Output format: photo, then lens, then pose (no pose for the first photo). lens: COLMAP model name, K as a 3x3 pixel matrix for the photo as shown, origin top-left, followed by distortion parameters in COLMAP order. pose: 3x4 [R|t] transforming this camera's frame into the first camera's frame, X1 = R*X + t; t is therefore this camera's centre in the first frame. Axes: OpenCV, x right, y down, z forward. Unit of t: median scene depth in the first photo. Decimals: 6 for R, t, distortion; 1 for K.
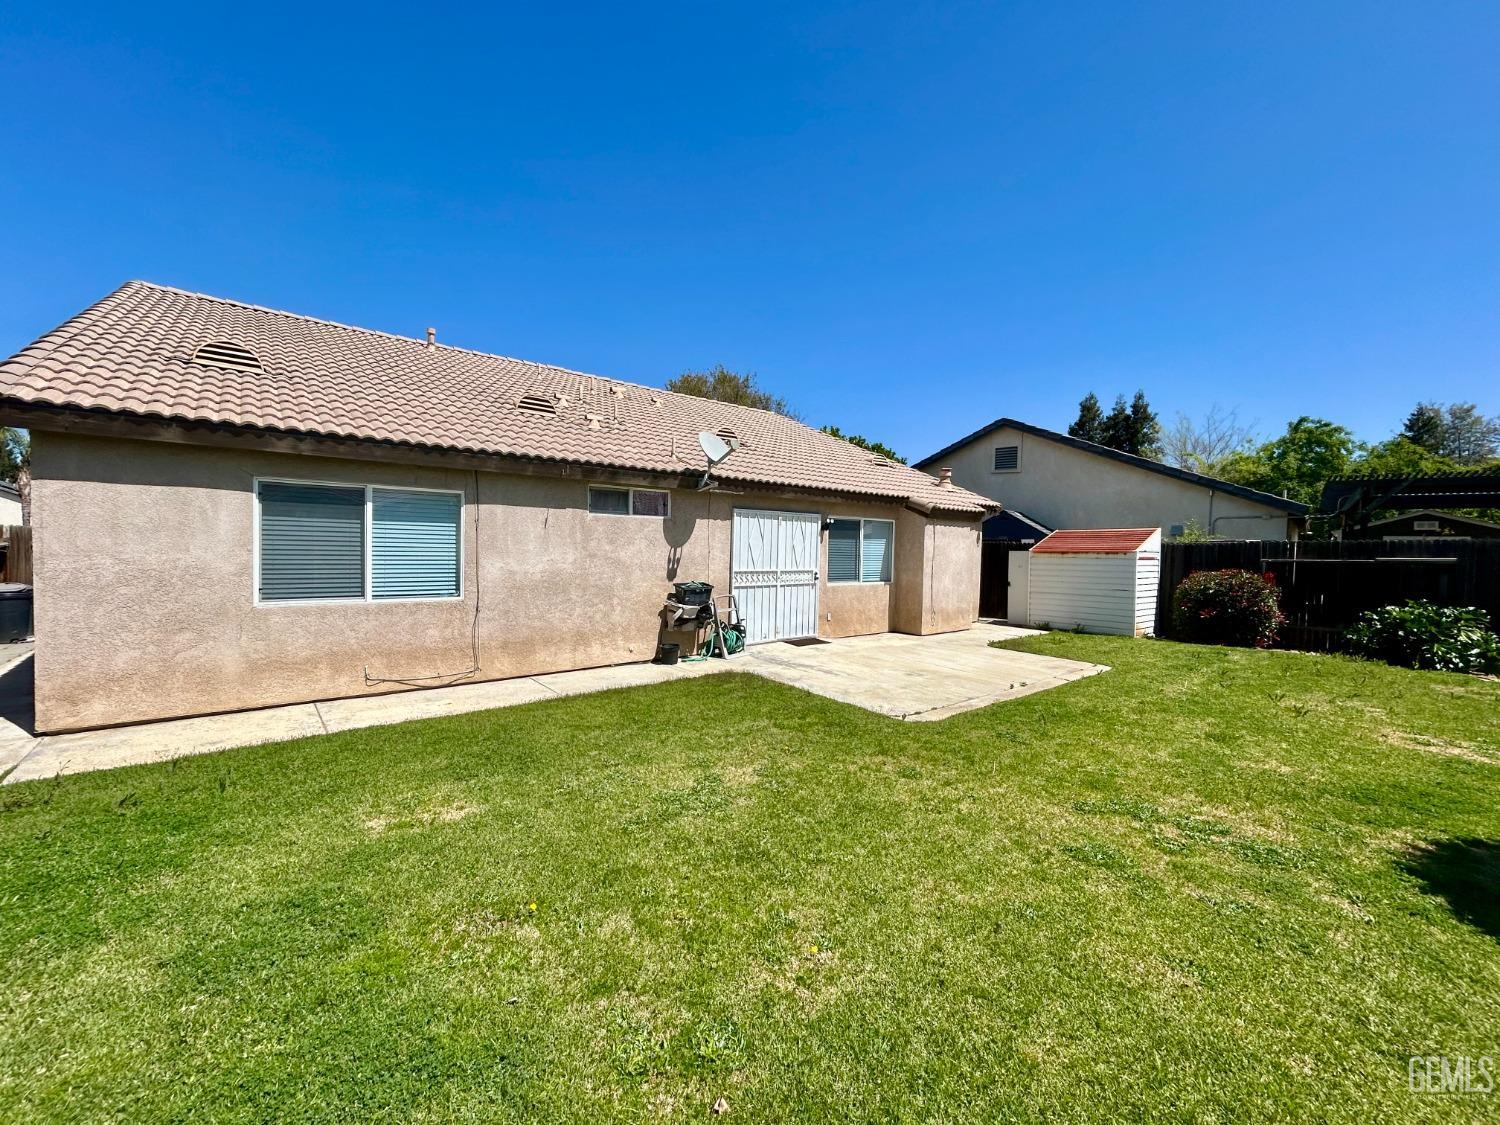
lens RADIAL K [[607.6, 0, 748.0], [0, 607.6, 566.0], [0, 0, 1]] dist [-0.001479, -0.000109]
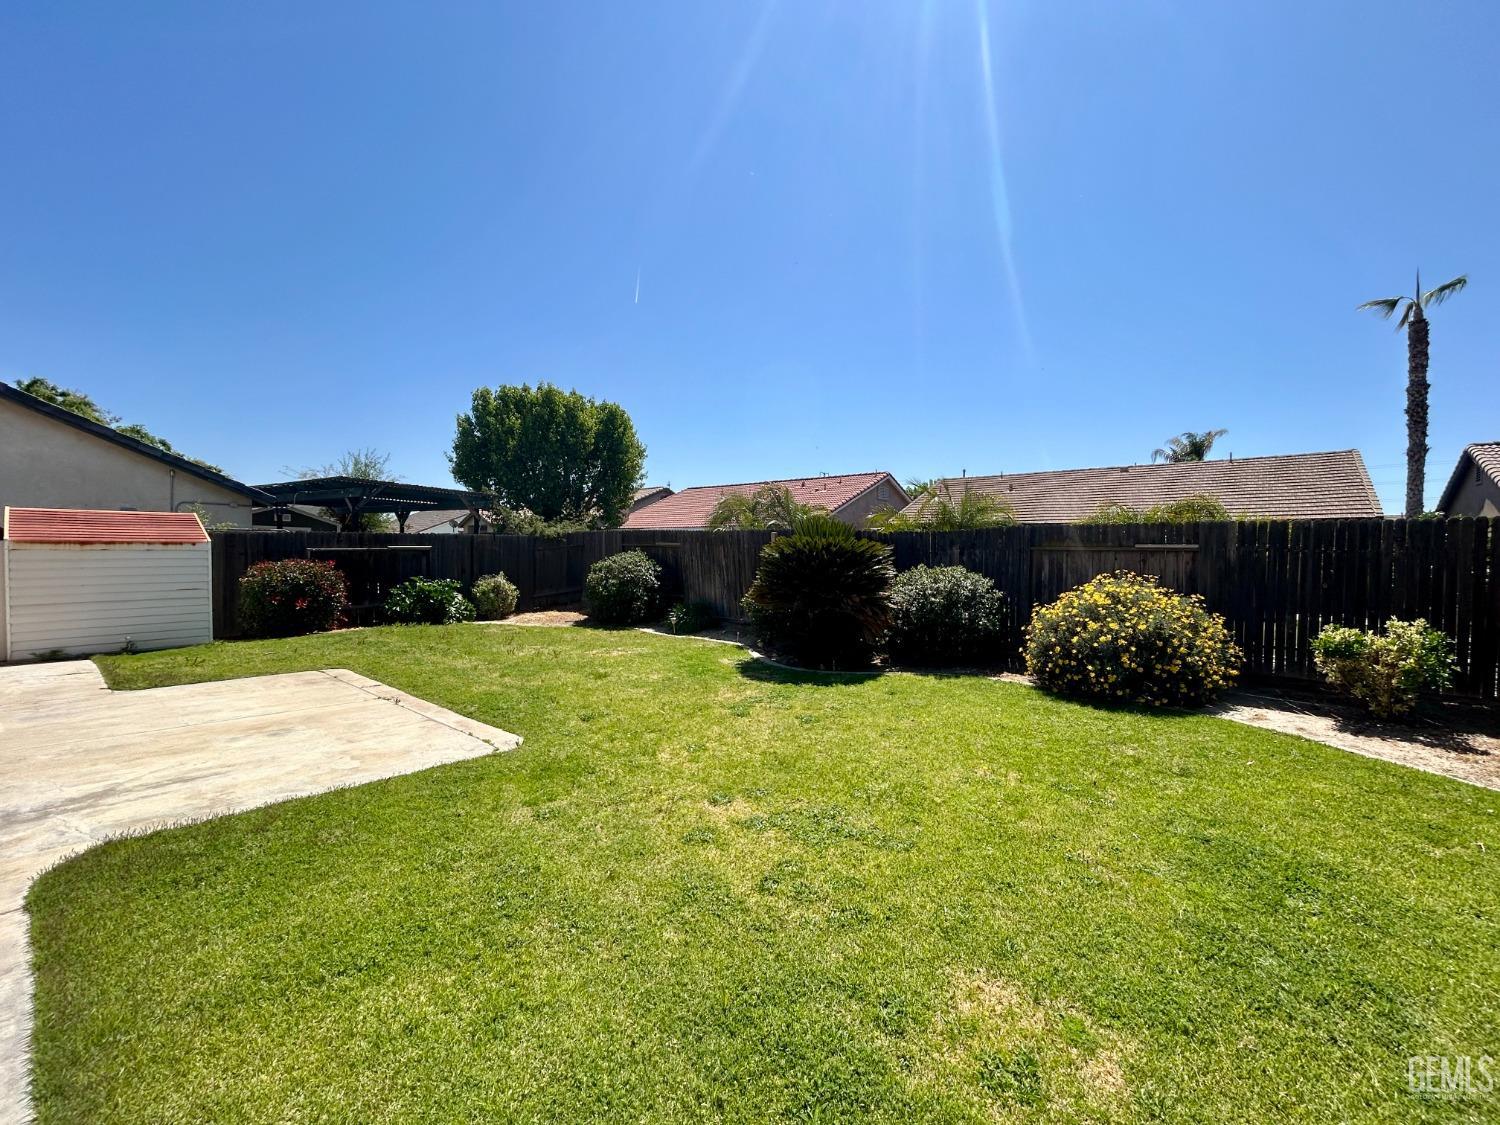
lens RADIAL K [[607.6, 0, 747.6], [0, 607.6, 561.2], [0, 0, 1]] dist [-0.001479, -0.000109]
pose [[-0.194674, -0.038607, 0.980108, -0.410615], [0.016392, 0.998957, 0.042606, -0.025290], [-0.980731, 0.024360, -0.193839, 0.542888]]
